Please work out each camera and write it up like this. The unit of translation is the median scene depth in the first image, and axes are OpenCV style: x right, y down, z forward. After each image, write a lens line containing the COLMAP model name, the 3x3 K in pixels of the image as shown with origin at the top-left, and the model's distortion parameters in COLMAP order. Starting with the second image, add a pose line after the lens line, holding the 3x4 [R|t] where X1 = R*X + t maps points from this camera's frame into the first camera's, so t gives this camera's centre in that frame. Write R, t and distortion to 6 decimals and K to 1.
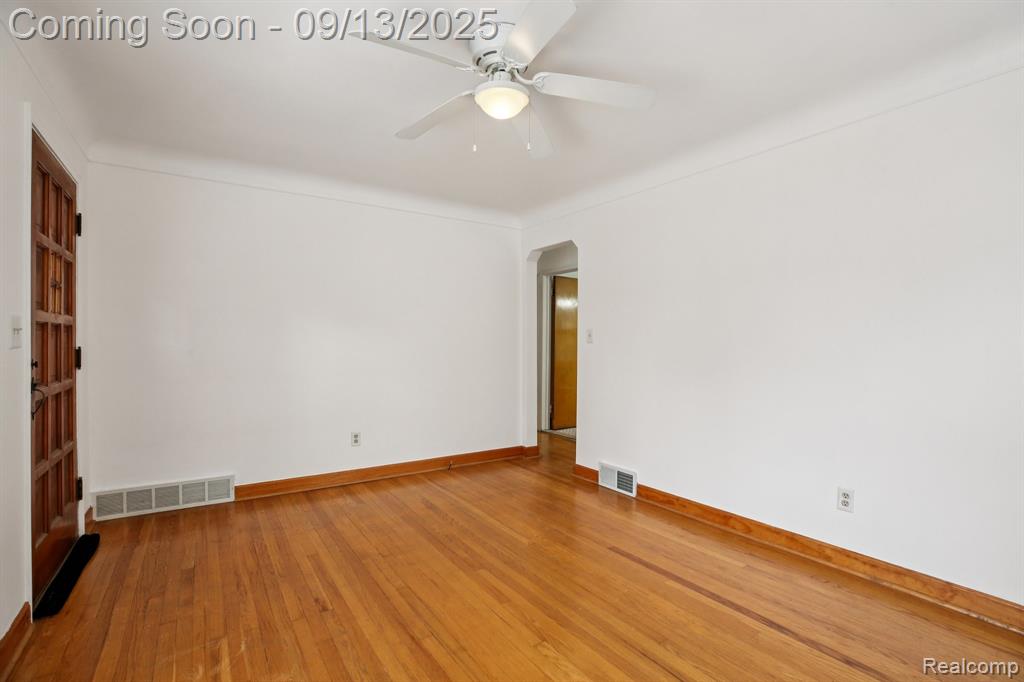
lens RADIAL K [[466.9, 0, 518.0], [0, 466.9, 343.9], [0, 0, 1]] dist [-0.031269, 0.005723]
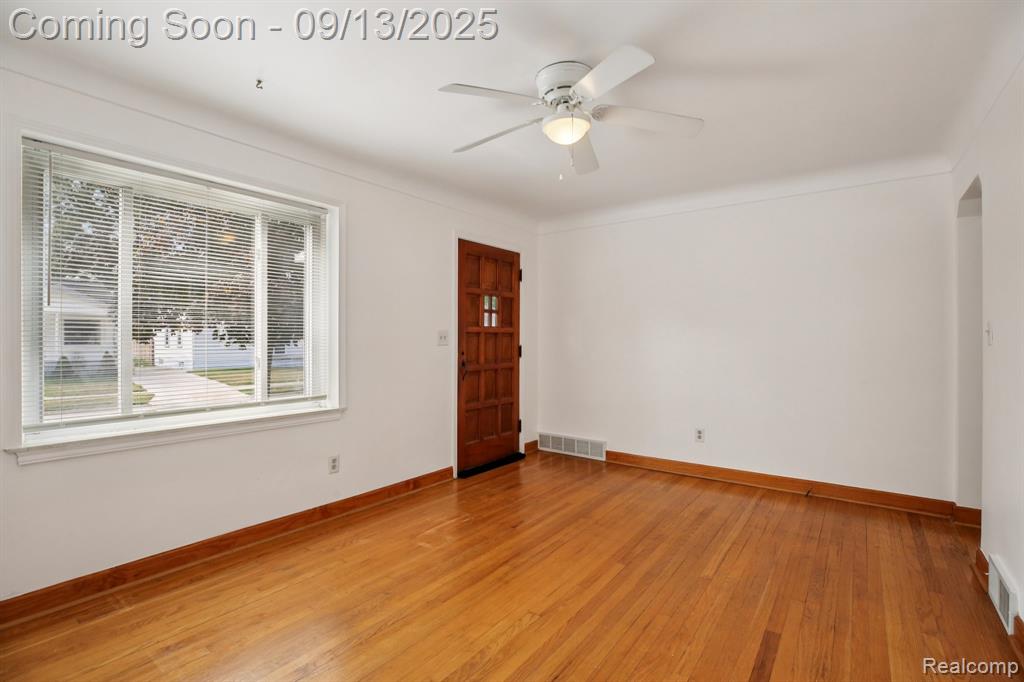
lens RADIAL K [[466.9, 0, 519.7], [0, 466.9, 334.3], [0, 0, 1]] dist [-0.031269, 0.005723]
pose [[0.339545, -0.013786, -0.940489, 0.633363], [-0.003420, 0.999868, -0.015891, -0.004740], [0.940584, 0.008612, 0.339453, 0.335637]]
